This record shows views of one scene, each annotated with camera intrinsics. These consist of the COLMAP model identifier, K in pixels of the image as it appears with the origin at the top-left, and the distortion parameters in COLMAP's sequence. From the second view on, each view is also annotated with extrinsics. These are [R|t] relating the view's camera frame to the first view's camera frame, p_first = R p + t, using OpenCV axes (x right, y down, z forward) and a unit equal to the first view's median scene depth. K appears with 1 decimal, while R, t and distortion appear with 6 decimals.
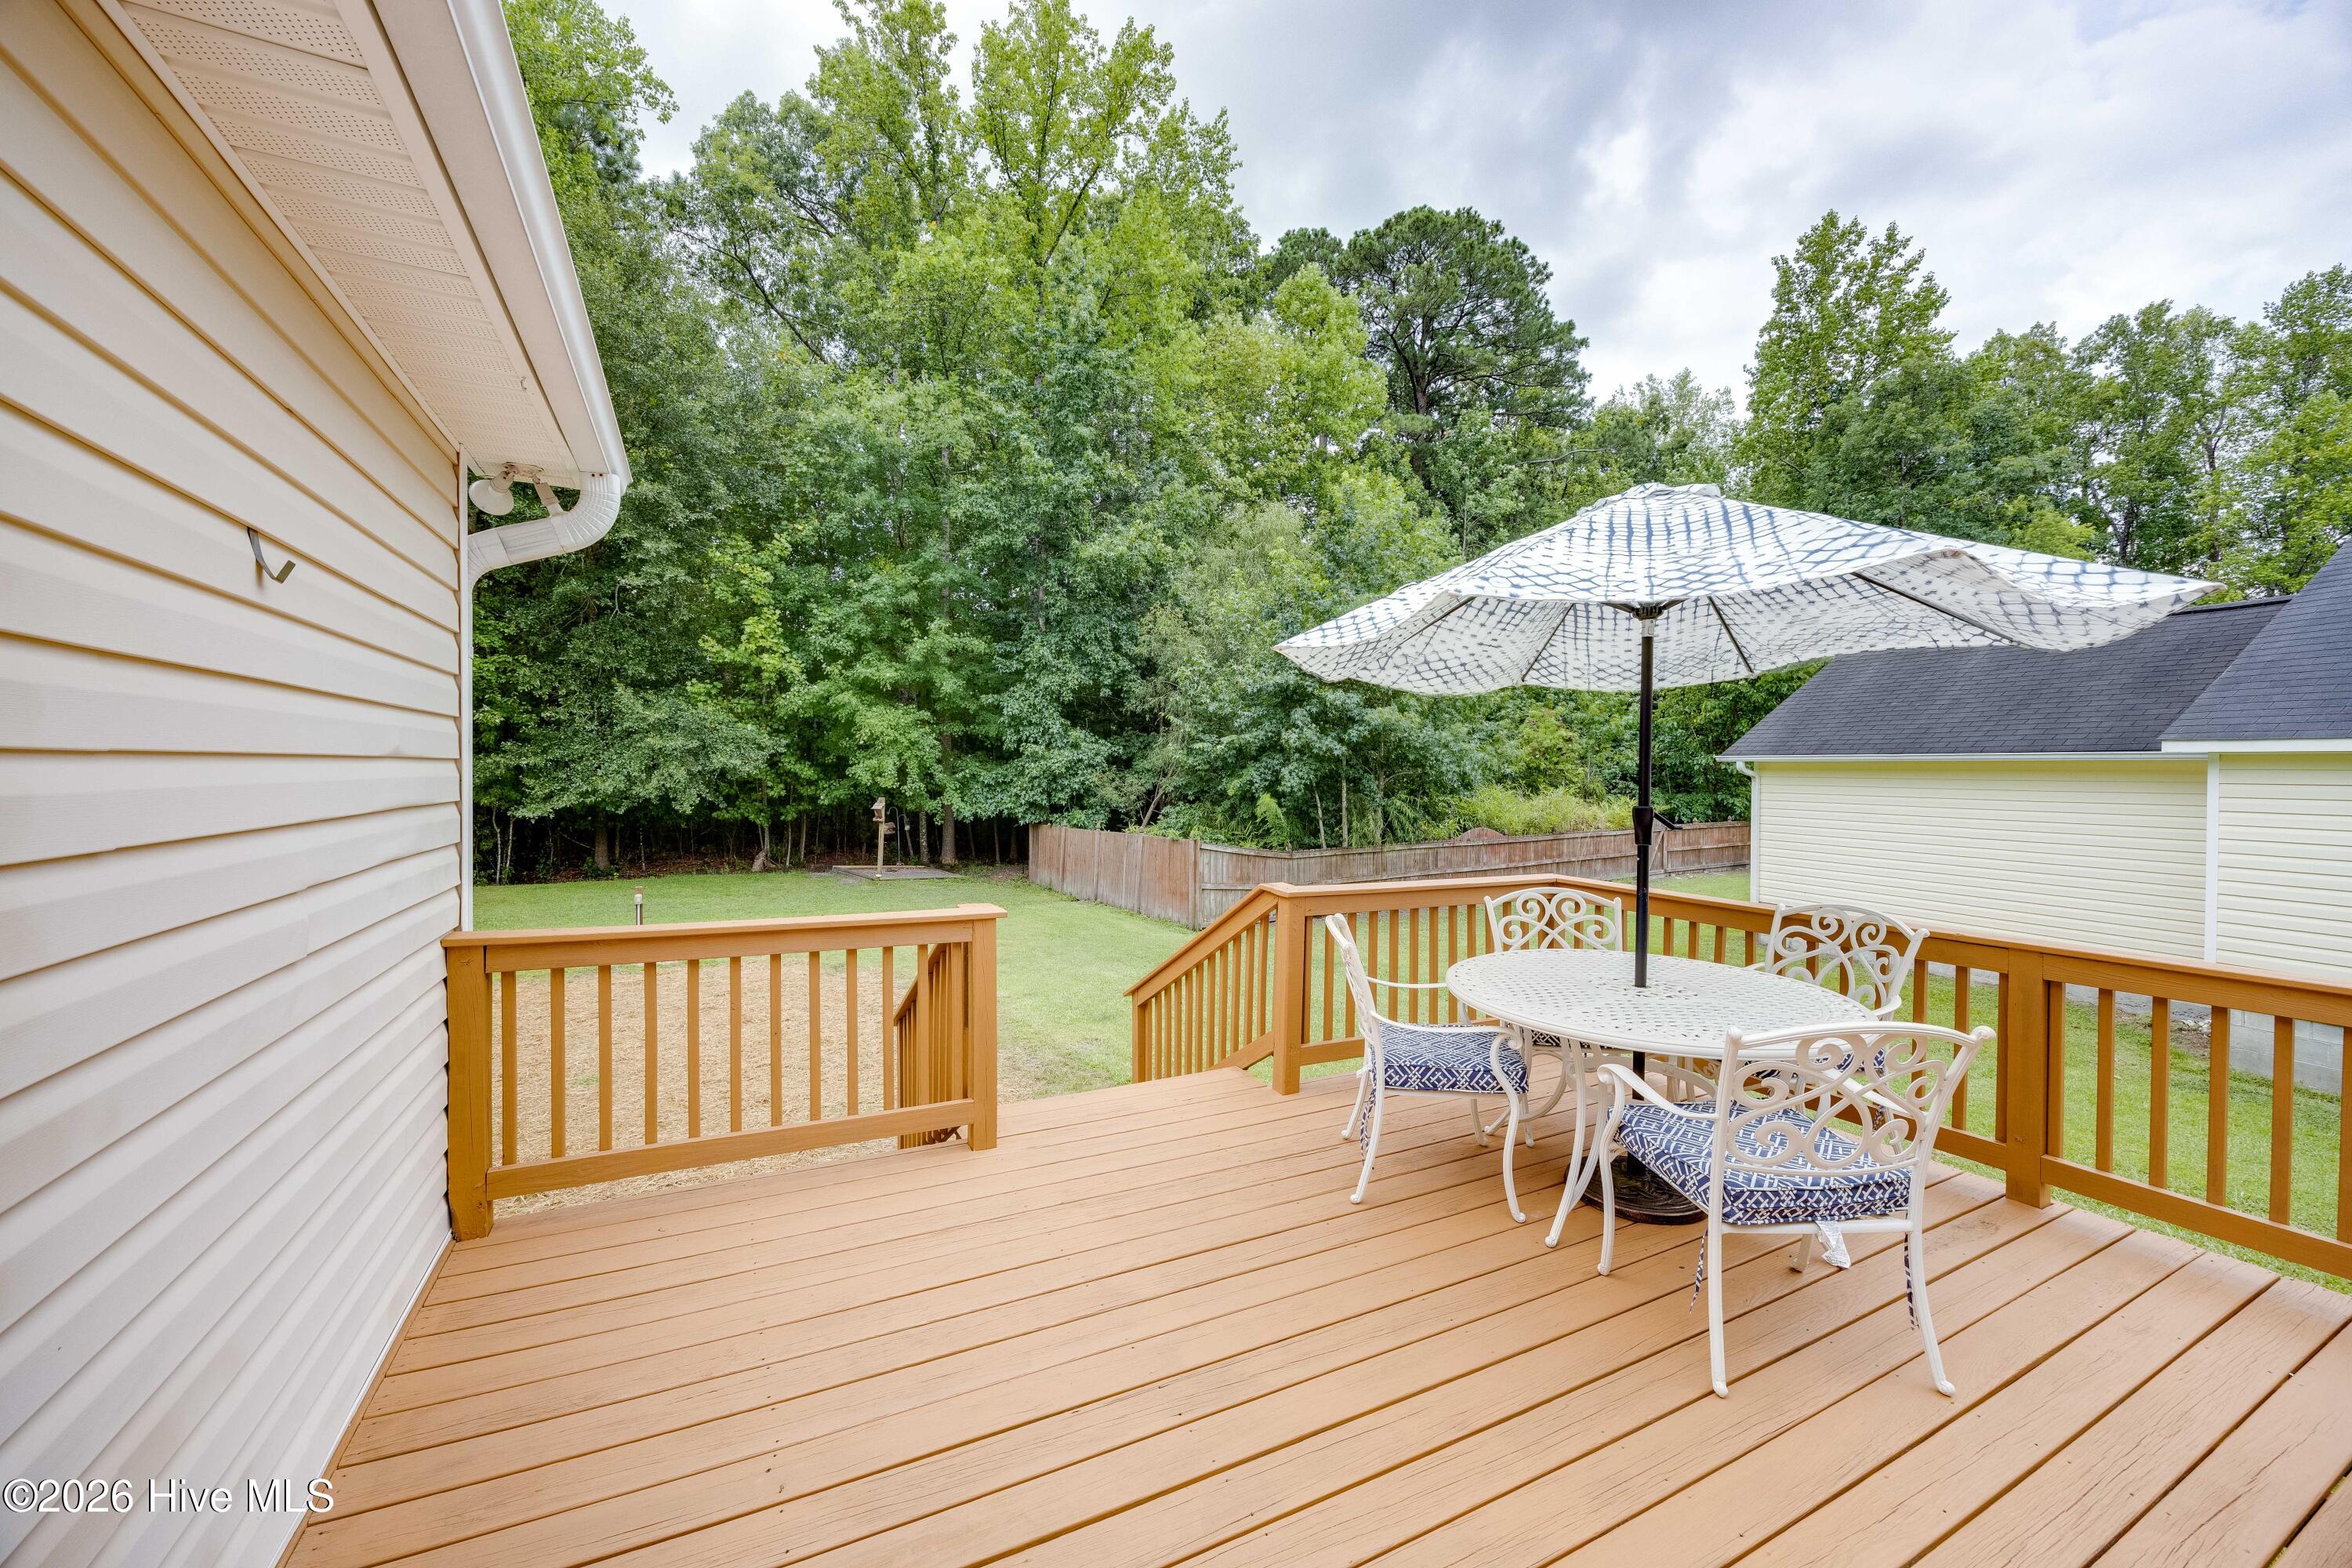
lens RADIAL K [[900.4, 0, 1166.3], [0, 900.4, 781.0], [0, 0, 1]] dist [-0.003770, -0.000171]
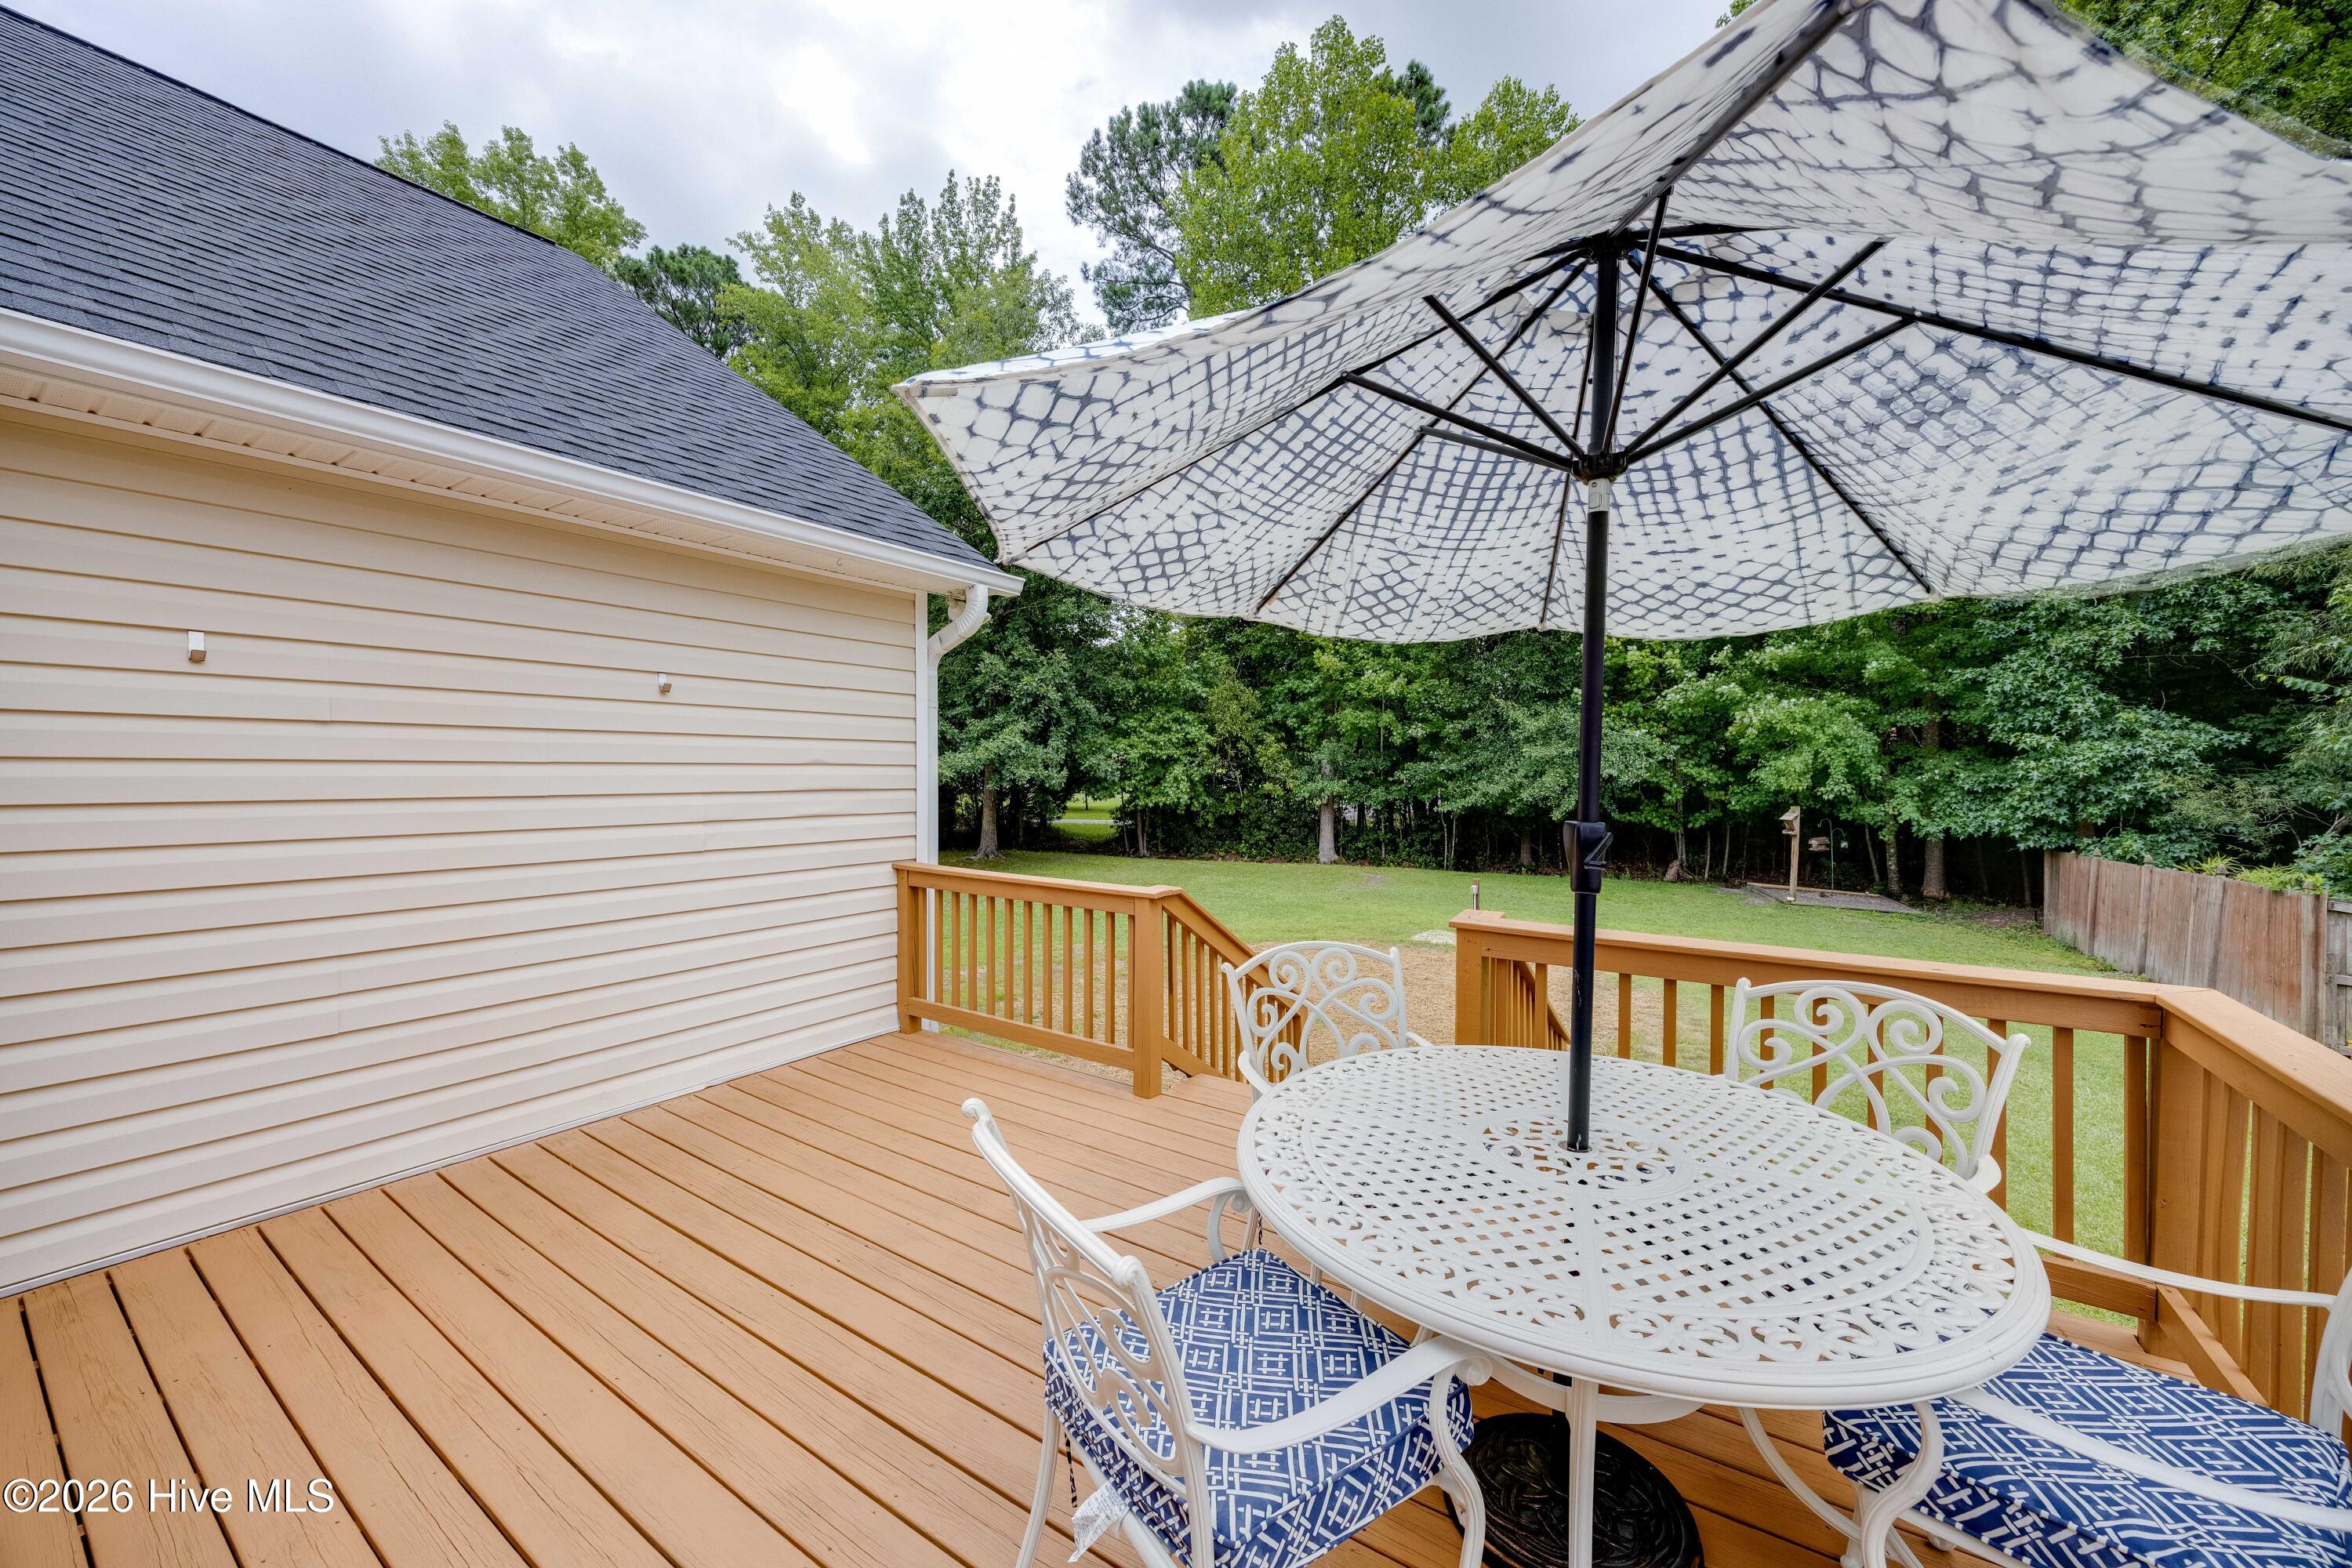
lens RADIAL K [[900.4, 0, 1160.2], [0, 900.4, 786.4], [0, 0, 1]] dist [-0.003770, -0.000171]
pose [[0.473433, 0.008325, -0.880791, 0.139149], [-0.007896, 0.999955, 0.005207, 0.000810], [0.880794, 0.004490, 0.473477, 0.079852]]
